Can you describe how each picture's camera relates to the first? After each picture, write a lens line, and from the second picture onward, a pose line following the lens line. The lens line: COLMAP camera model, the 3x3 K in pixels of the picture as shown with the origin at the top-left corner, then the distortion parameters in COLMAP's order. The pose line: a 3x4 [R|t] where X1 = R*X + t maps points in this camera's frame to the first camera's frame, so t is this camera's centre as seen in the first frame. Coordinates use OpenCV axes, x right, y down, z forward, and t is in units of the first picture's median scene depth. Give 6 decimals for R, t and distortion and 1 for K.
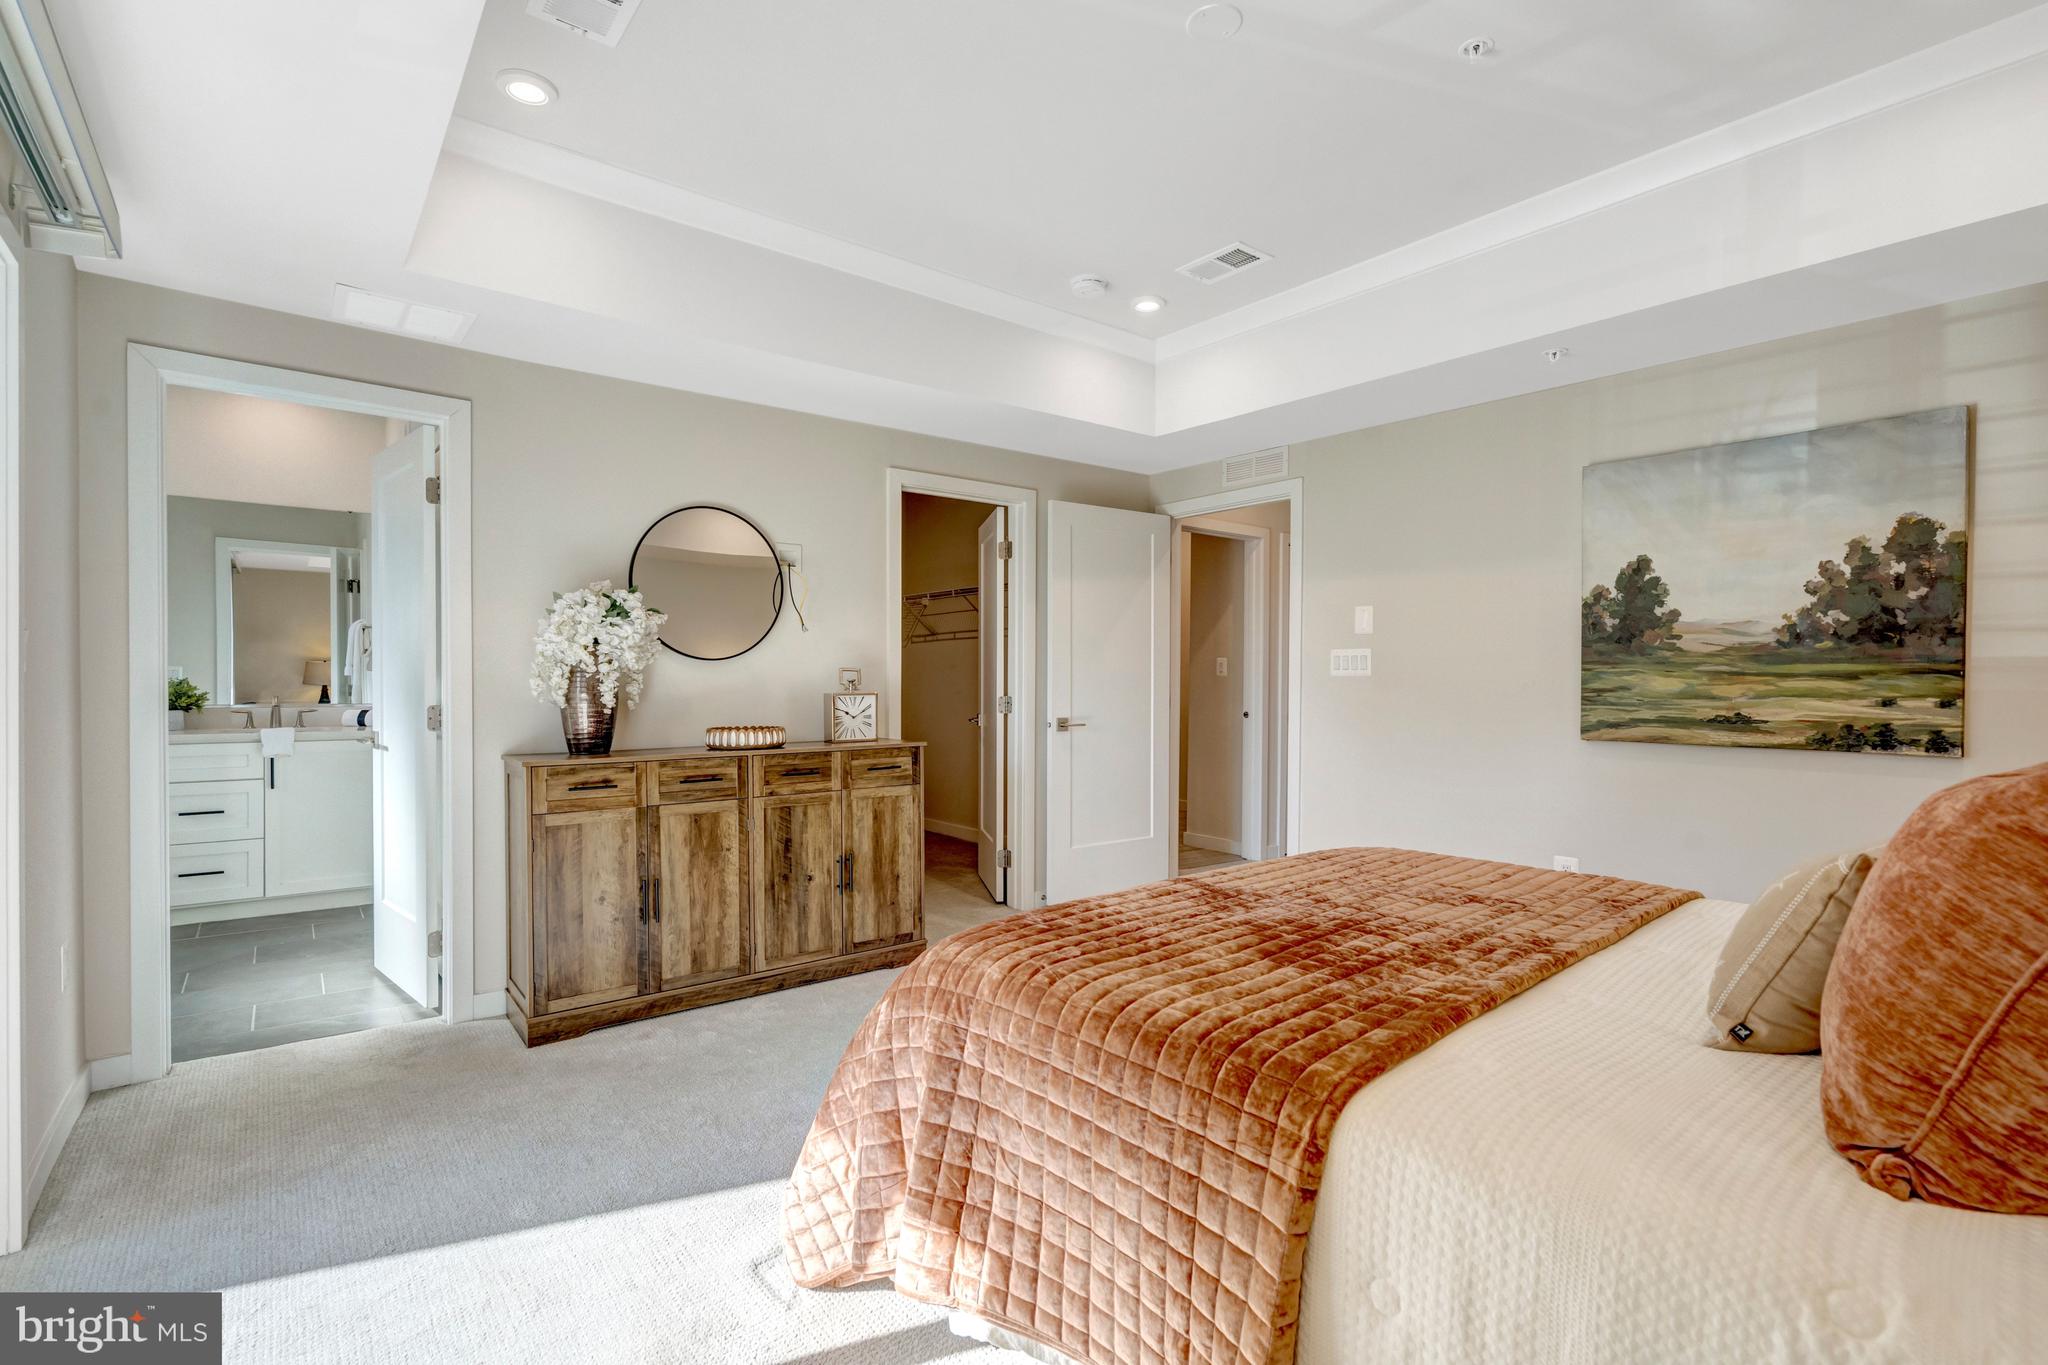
lens RADIAL K [[944.0, 0, 1024.8], [0, 944.0, 689.1], [0, 0, 1]] dist [-0.011155, 0.002909]
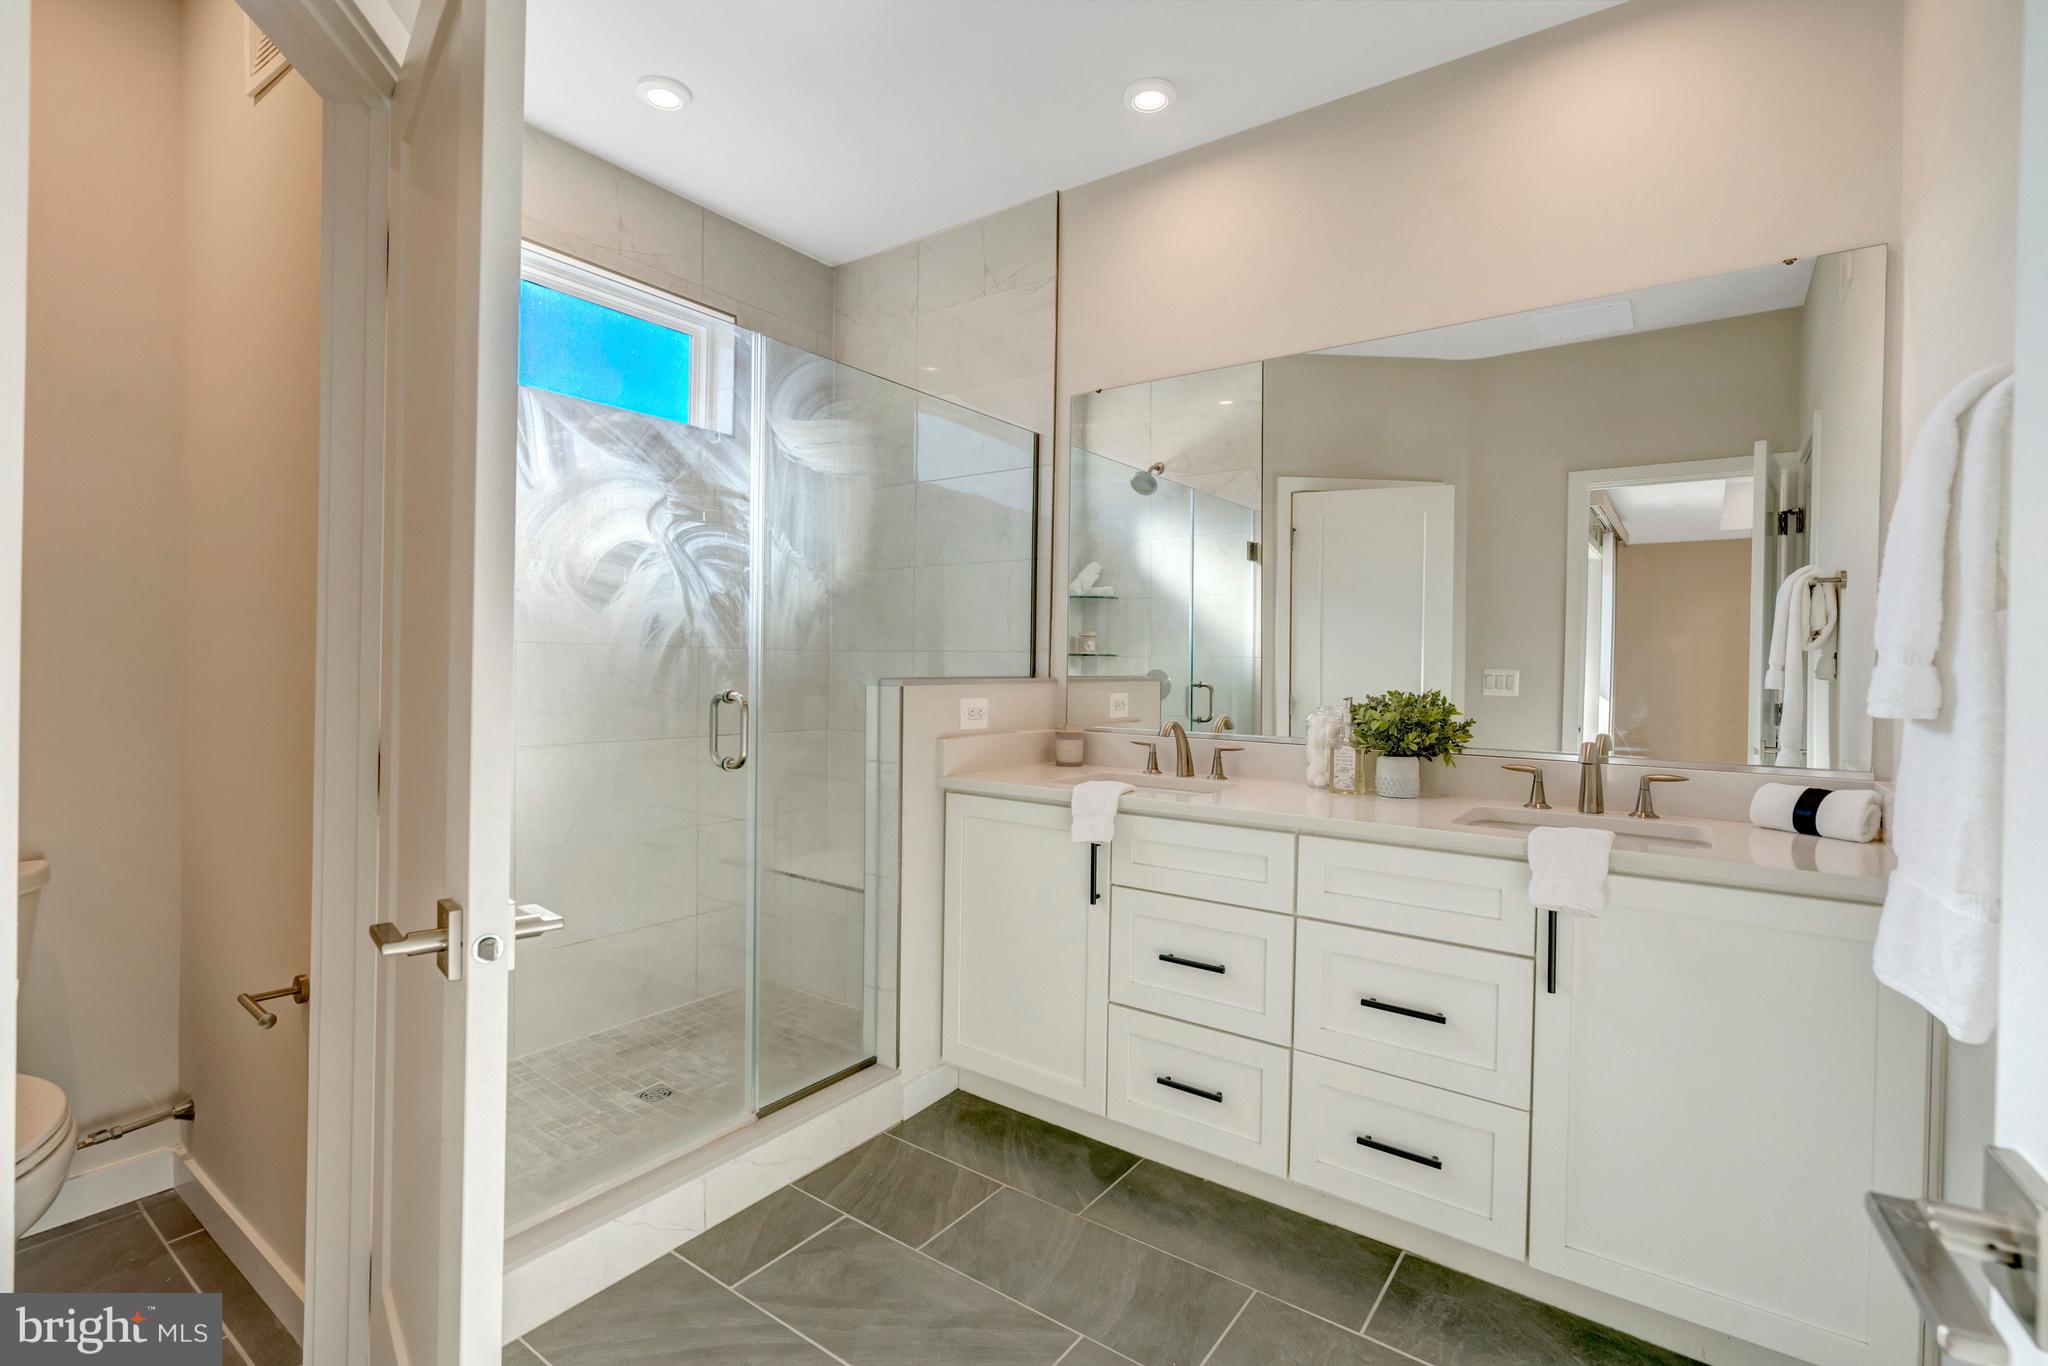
lens RADIAL K [[944.0, 0, 1022.5], [0, 944.0, 681.9], [0, 0, 1]] dist [-0.011155, 0.002909]
pose [[0.263883, 0.011268, -0.964489, -0.444407], [-0.022481, 0.999732, 0.005529, -0.013503], [0.964293, 0.020223, 0.264066, 0.622348]]
